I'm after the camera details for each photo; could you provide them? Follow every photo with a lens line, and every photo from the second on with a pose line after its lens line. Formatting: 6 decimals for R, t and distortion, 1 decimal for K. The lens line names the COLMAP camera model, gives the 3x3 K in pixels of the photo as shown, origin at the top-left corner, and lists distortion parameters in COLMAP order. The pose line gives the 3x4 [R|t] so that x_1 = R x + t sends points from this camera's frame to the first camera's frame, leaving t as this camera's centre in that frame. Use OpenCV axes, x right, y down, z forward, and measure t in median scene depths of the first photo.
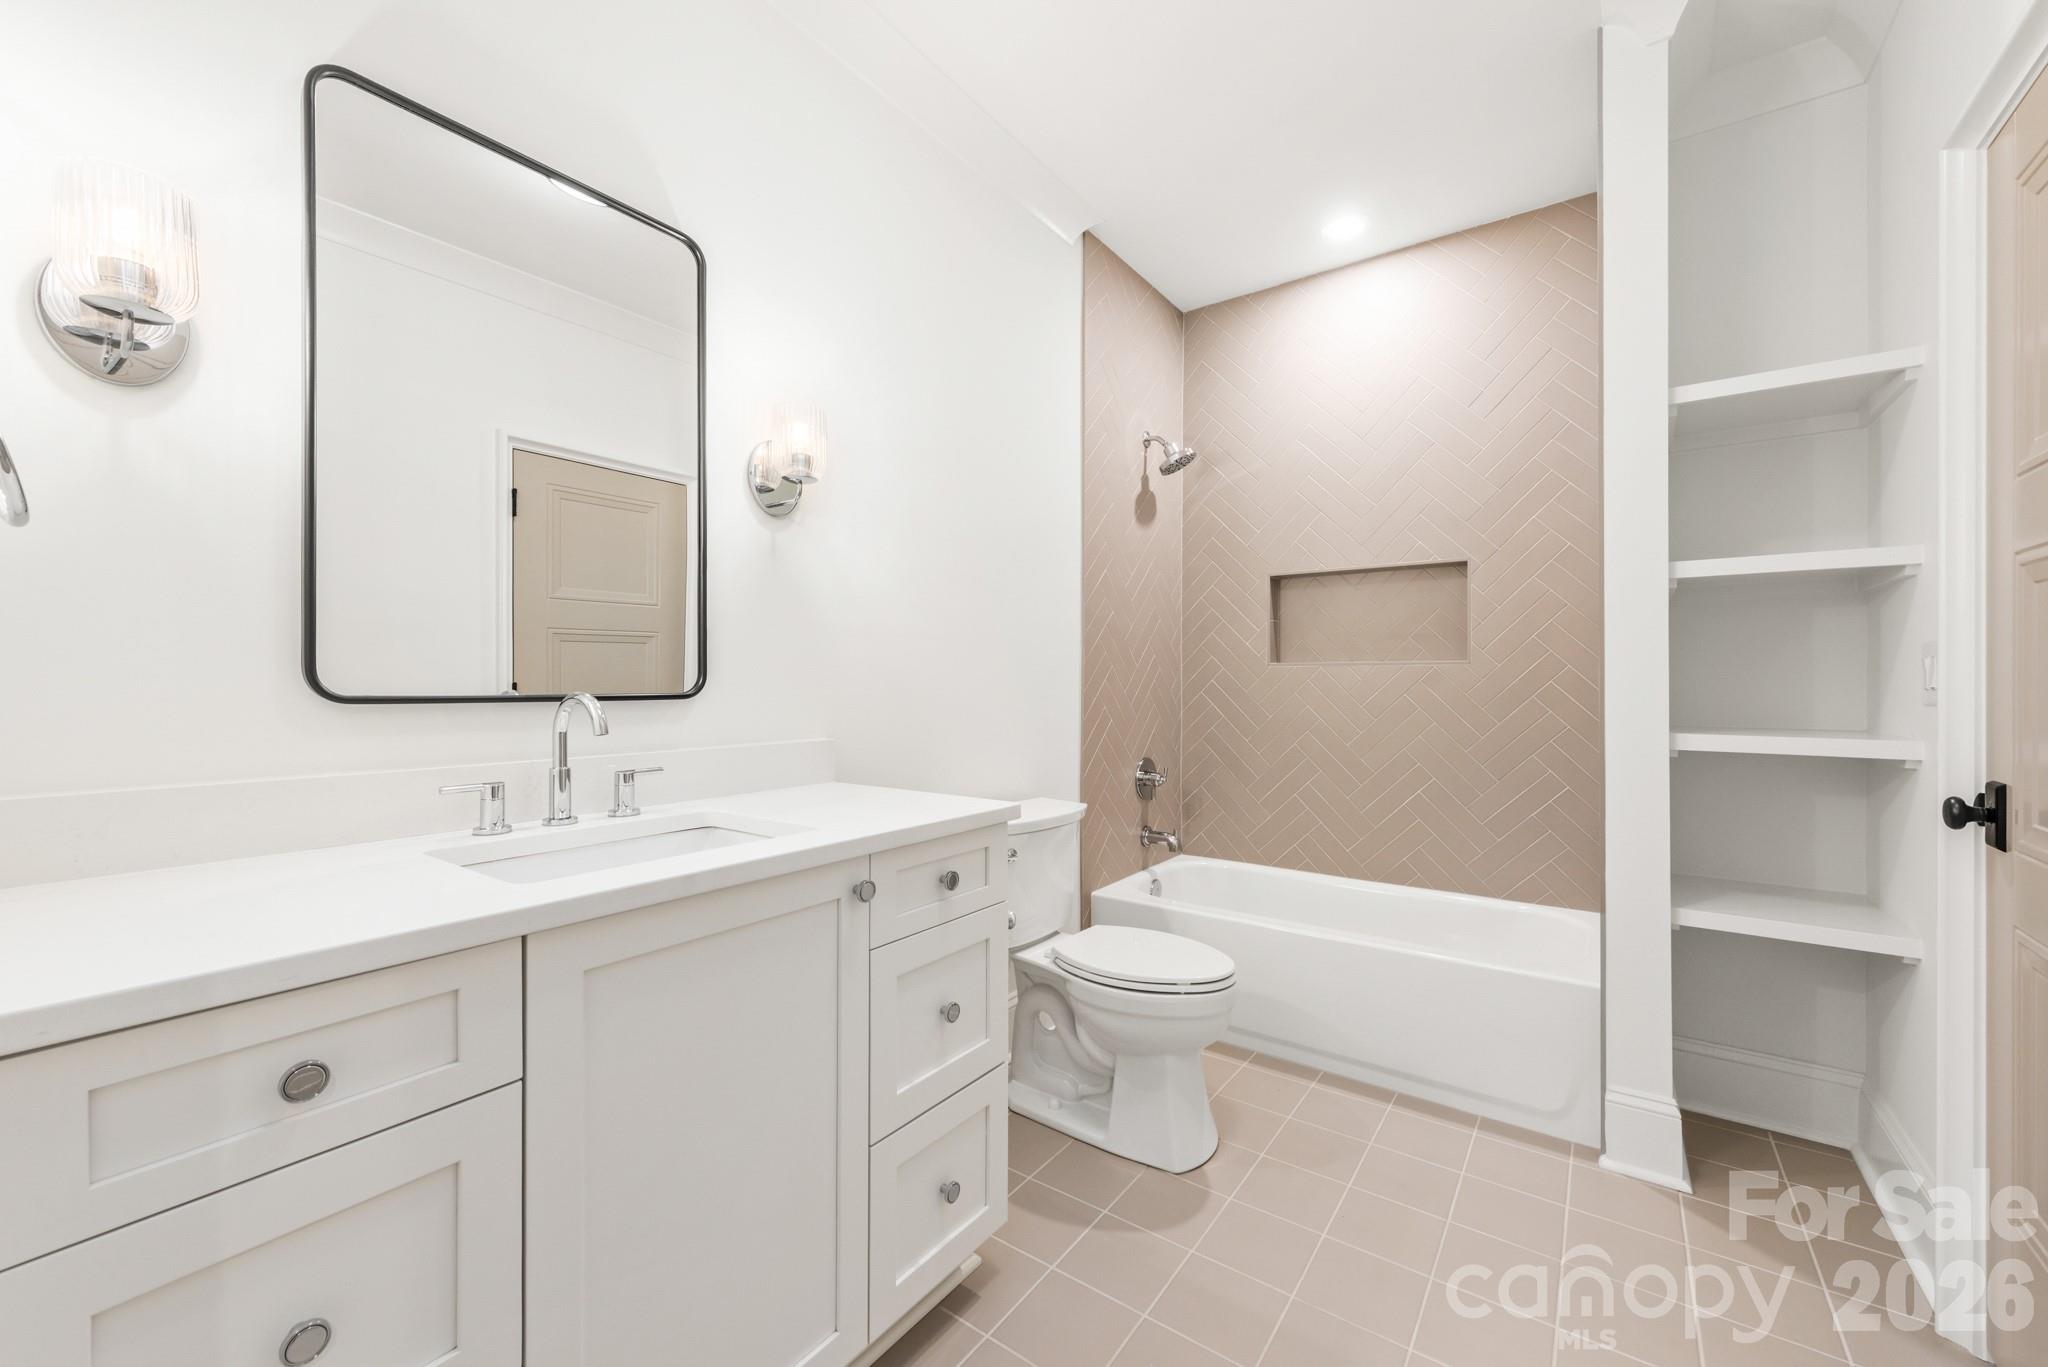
lens RADIAL K [[810.9, 0, 1024.0], [0, 810.9, 683.5], [0, 0, 1]] dist [-0.001815, -0.000217]
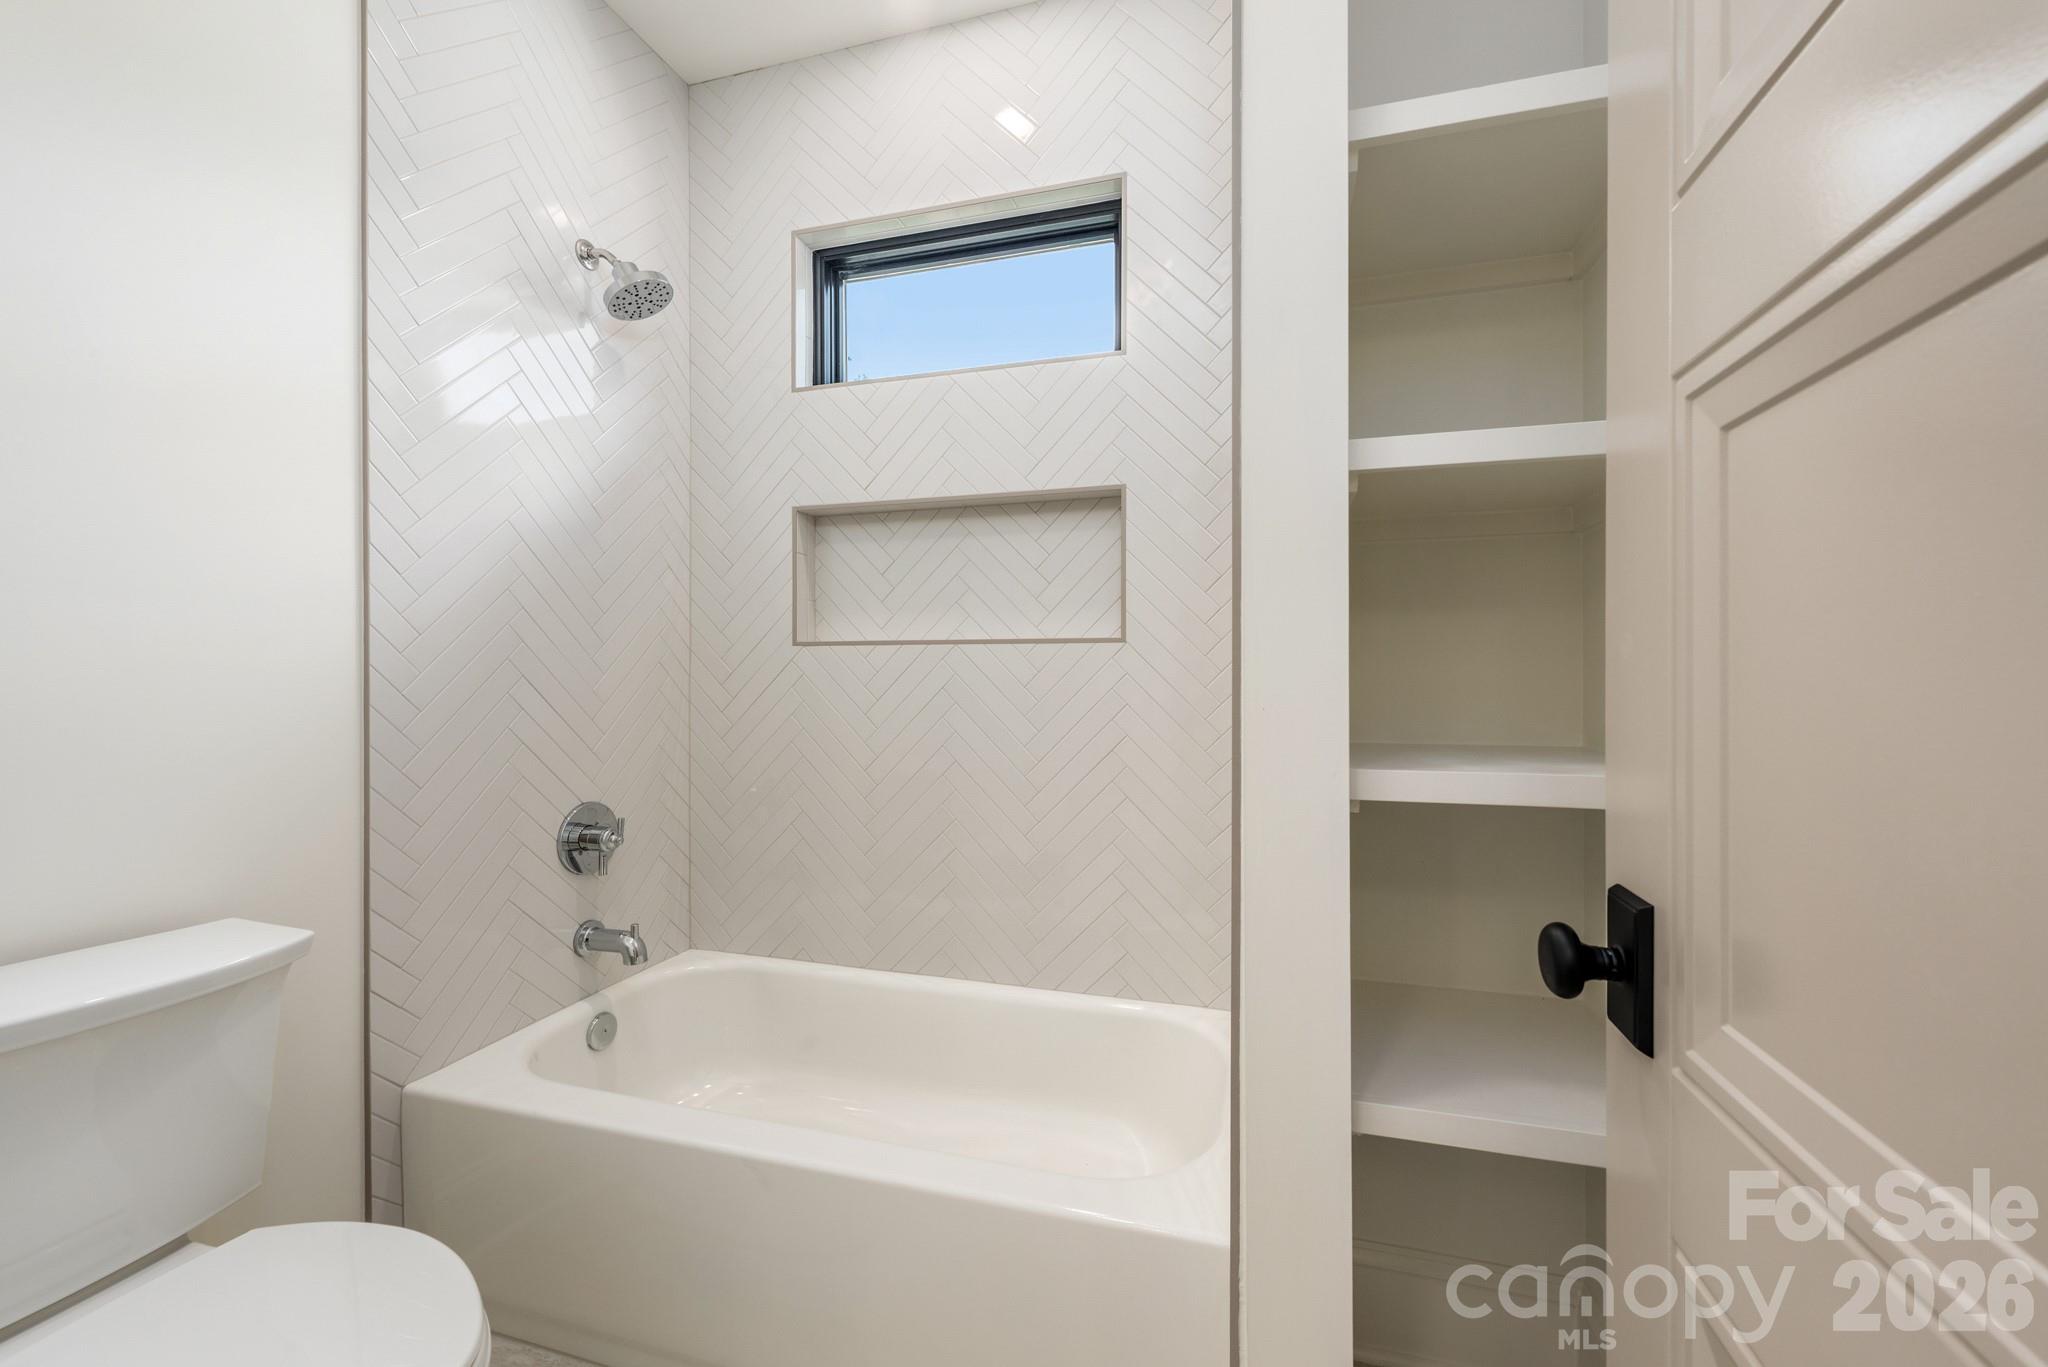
lens RADIAL K [[810.9, 0, 1024.0], [0, 810.9, 683.5], [0, 0, 1]] dist [-0.001815, -0.000217]
pose [[0.958185, -0.001267, 0.286148, 0.285883], [0.000285, 0.999994, 0.003471, 0.003523], [-0.286151, -0.003244, 0.958179, 0.358201]]
